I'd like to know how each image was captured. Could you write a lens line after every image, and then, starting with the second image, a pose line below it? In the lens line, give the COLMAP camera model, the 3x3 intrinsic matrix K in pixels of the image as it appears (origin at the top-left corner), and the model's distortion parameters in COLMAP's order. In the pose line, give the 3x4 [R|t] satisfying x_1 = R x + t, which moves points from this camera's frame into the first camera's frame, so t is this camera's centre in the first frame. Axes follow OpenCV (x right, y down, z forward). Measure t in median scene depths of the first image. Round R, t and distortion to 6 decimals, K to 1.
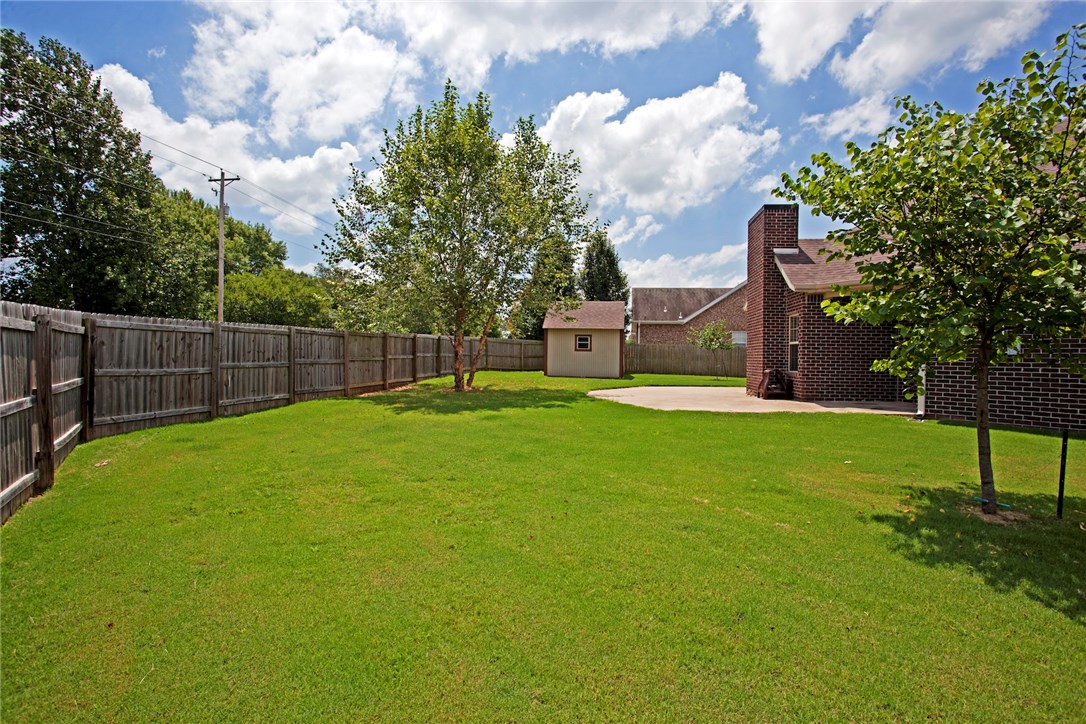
lens RADIAL K [[536.7, 0, 549.0], [0, 536.7, 361.1], [0, 0, 1]] dist [-0.093778, 0.048503]
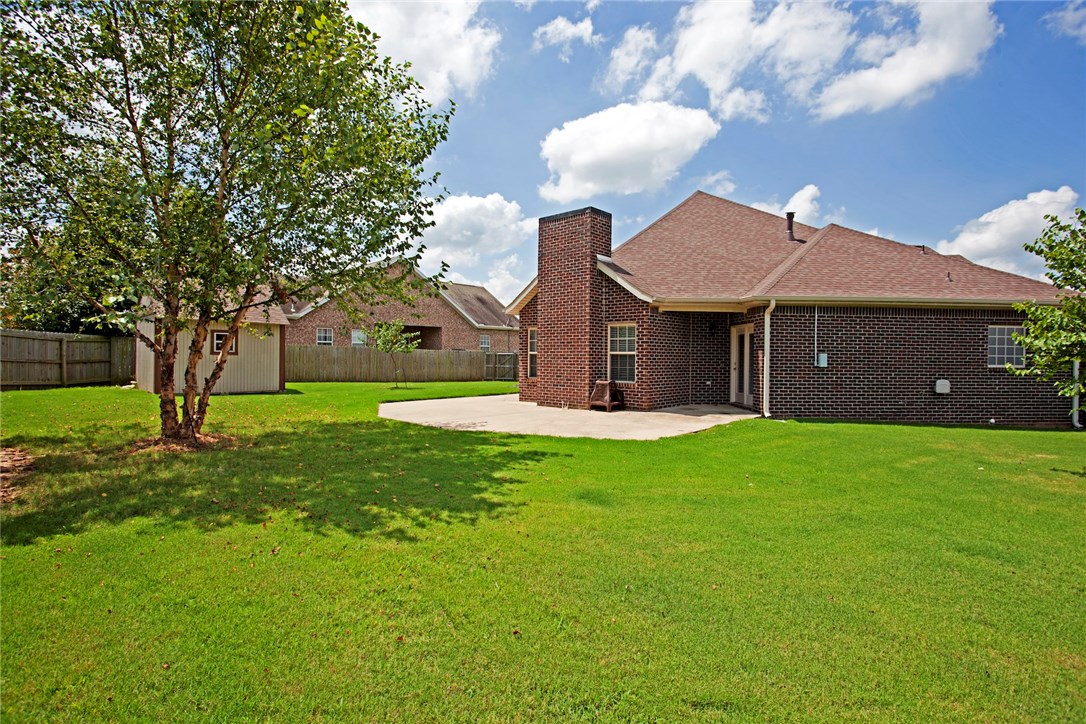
lens RADIAL K [[528.2, 0, 543.0], [0, 528.2, 362.0], [0, 0, 1]] dist [-0.056389, 0.021523]
pose [[0.597287, -0.016421, 0.801859, -0.230615], [0.005060, 0.999848, 0.016706, -0.019029], [-0.802012, -0.005921, 0.597279, 0.283269]]
